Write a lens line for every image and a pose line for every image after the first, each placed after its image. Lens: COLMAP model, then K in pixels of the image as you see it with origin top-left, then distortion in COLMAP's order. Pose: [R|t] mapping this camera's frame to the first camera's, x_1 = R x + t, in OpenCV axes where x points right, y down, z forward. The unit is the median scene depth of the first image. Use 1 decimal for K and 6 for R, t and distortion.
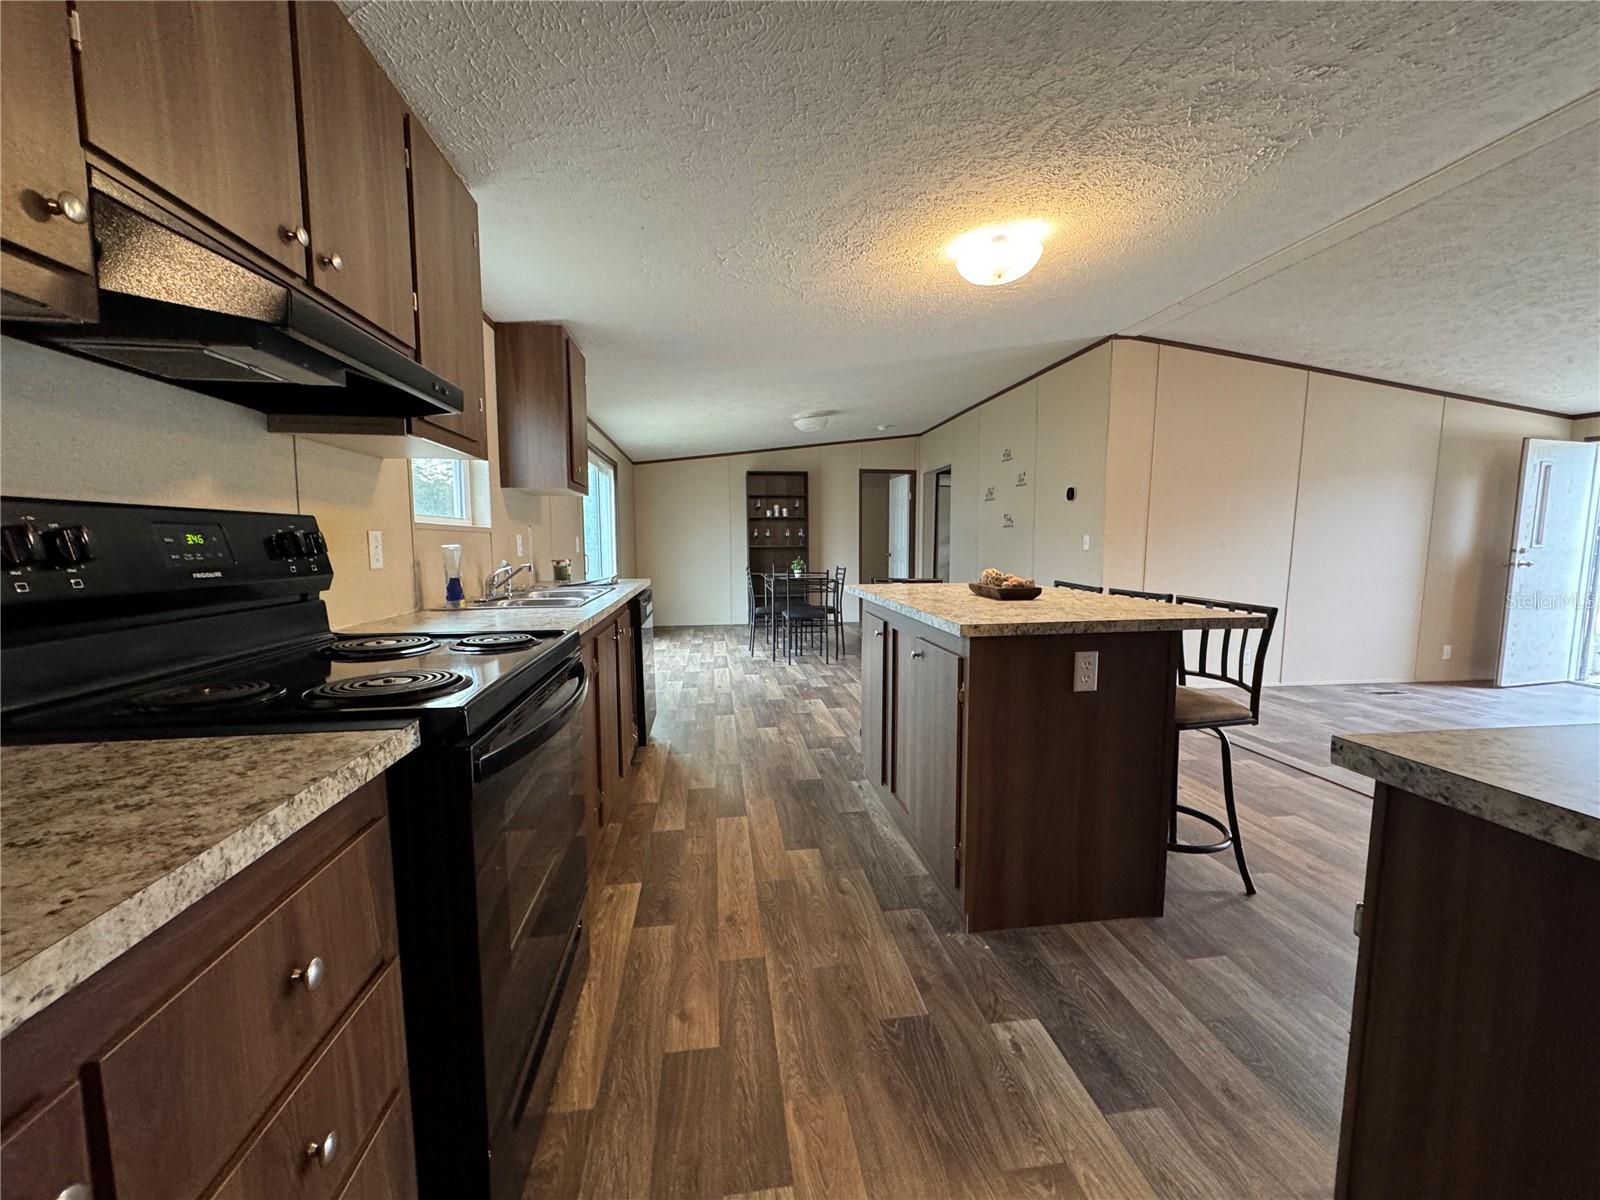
lens RADIAL K [[650.8, 0, 796.8], [0, 650.8, 603.5], [0, 0, 1]] dist [0.000856, 0.000116]
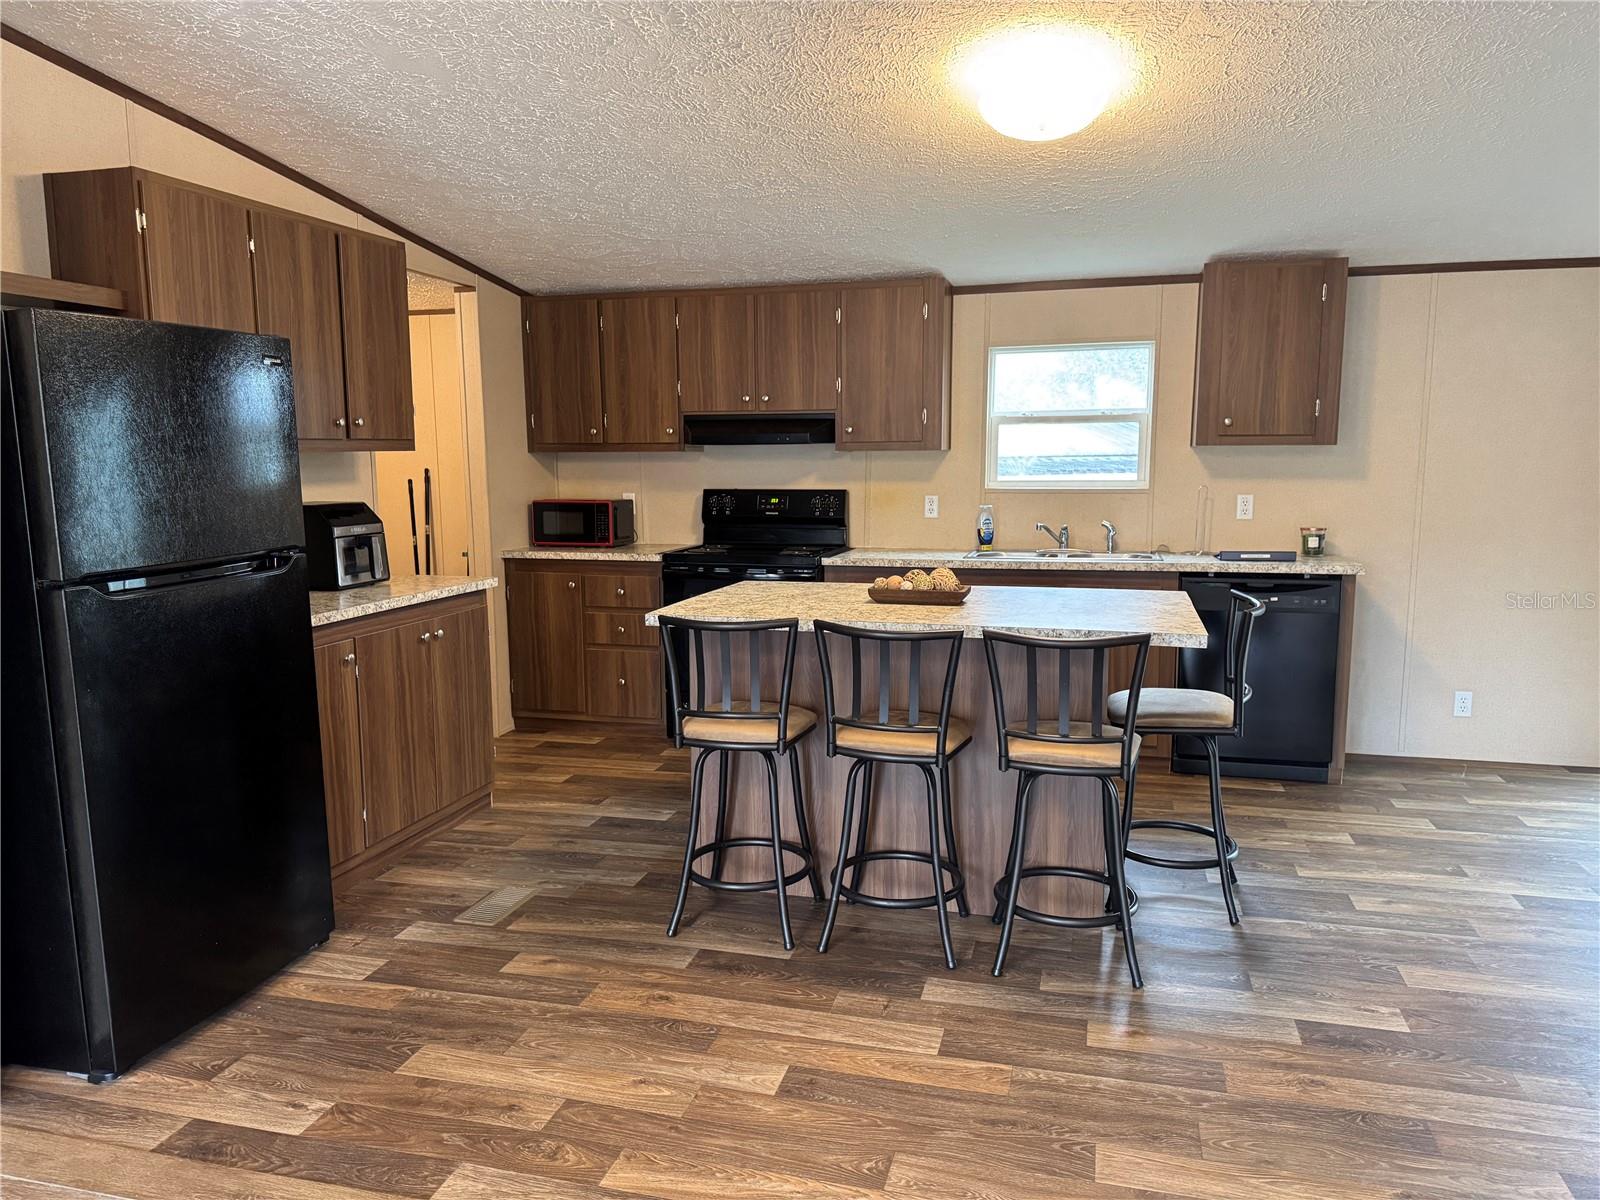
lens RADIAL K [[1126.6, 0, 796.6], [0, 1126.6, 616.1], [0, 0, 1]] dist [0.019294, -0.008498]
pose [[-0.386203, 0.141840, -0.911443, 1.040072], [-0.087391, 0.978036, 0.189233, -0.273654], [0.918264, 0.152735, -0.365325, 1.544134]]
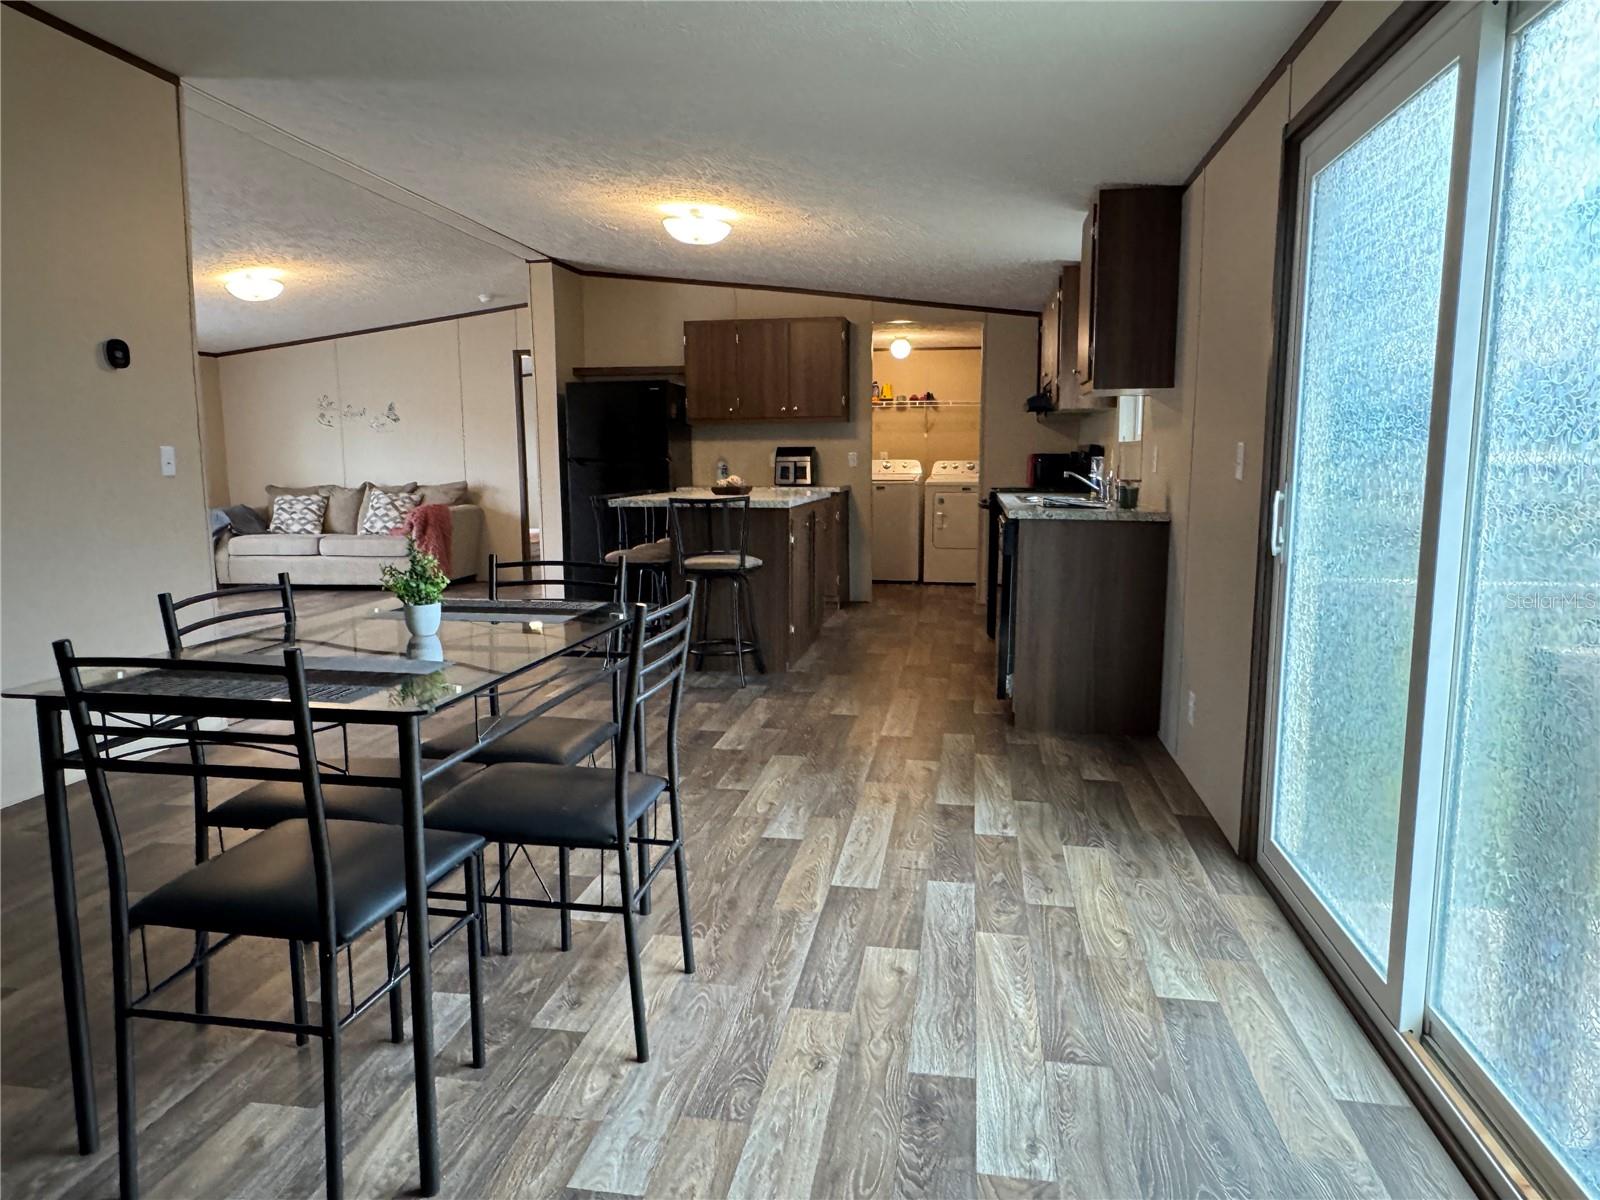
lens RADIAL K [[1052.7, 0, 789.9], [0, 1052.7, 598.3], [0, 0, 1]] dist [-0.002794, 0.003218]
pose [[-0.954672, -0.039692, 0.295000, -0.410629], [0.031150, 0.972305, 0.231630, -0.249243], [-0.296024, 0.230320, -0.926997, 2.493309]]
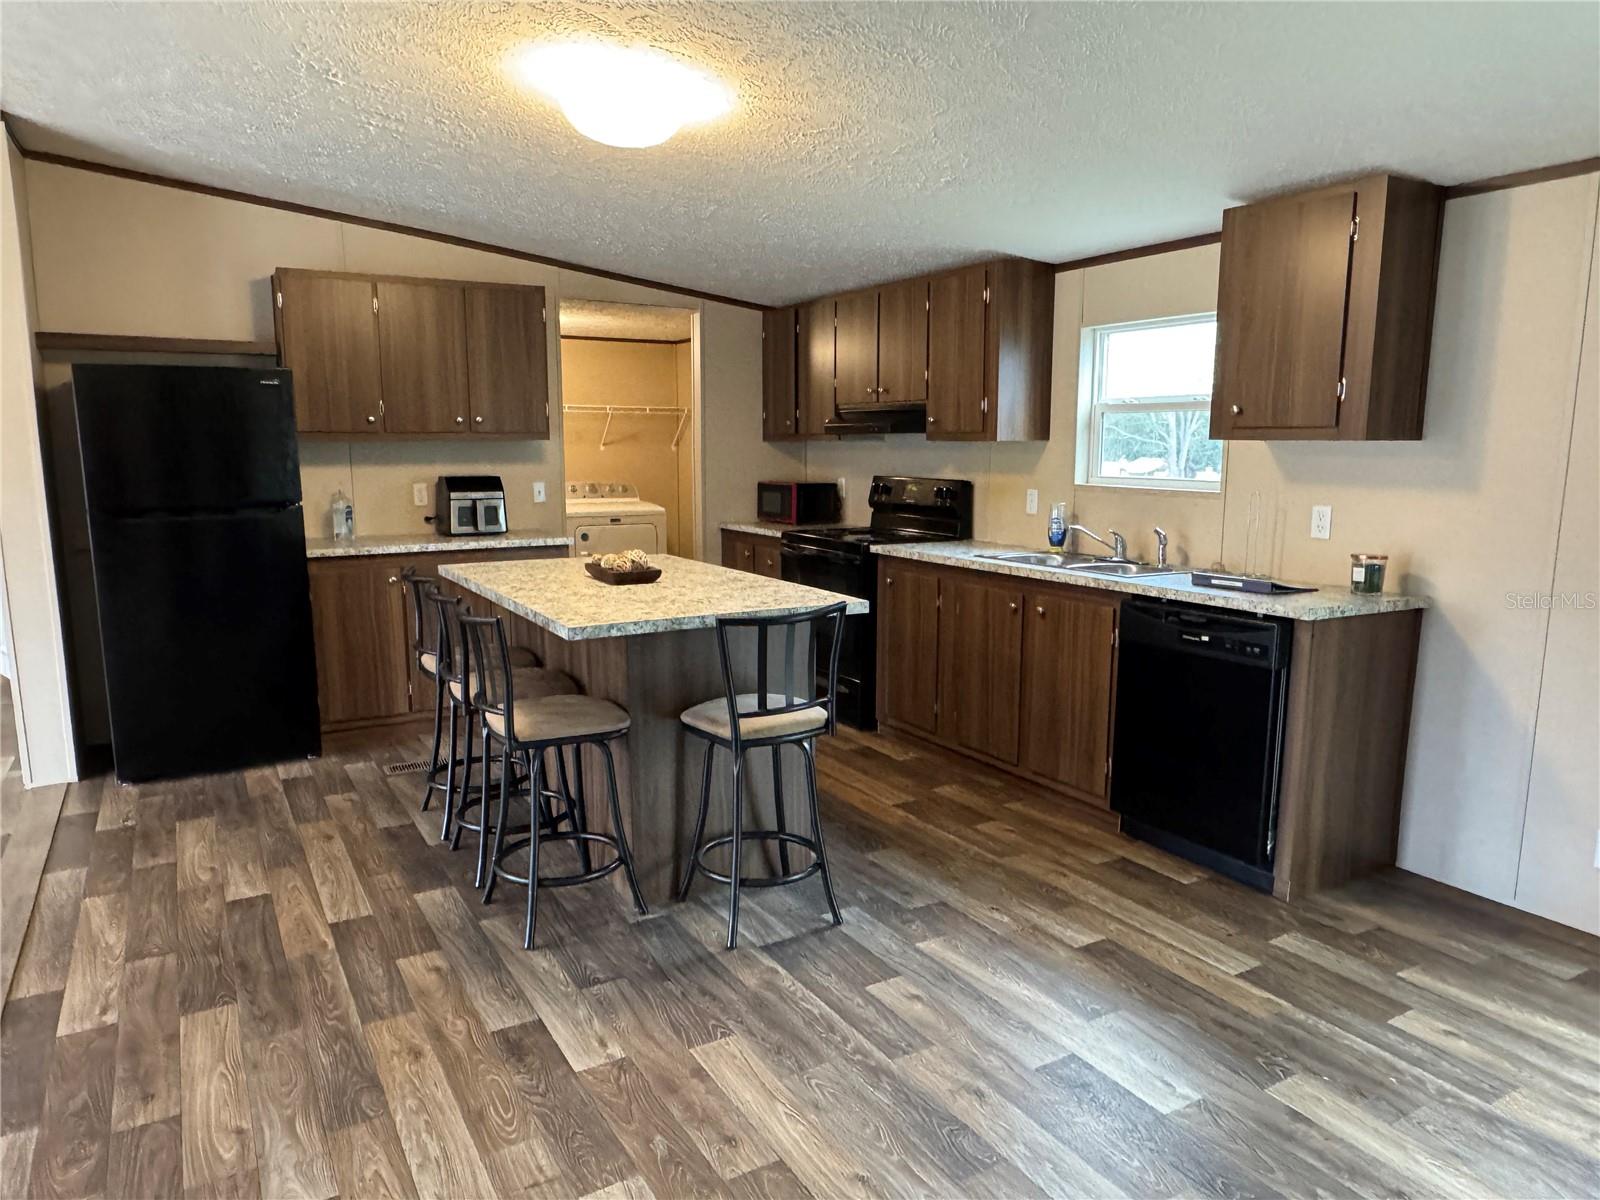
lens RADIAL K [[1052.7, 0, 799.9], [0, 1052.7, 589.1], [0, 0, 1]] dist [-0.002794, 0.003218]
pose [[-0.918409, 0.060284, -0.391014, -0.158506], [-0.037520, 0.970597, 0.237768, -0.402160], [0.393850, 0.233039, -0.889143, 2.765183]]
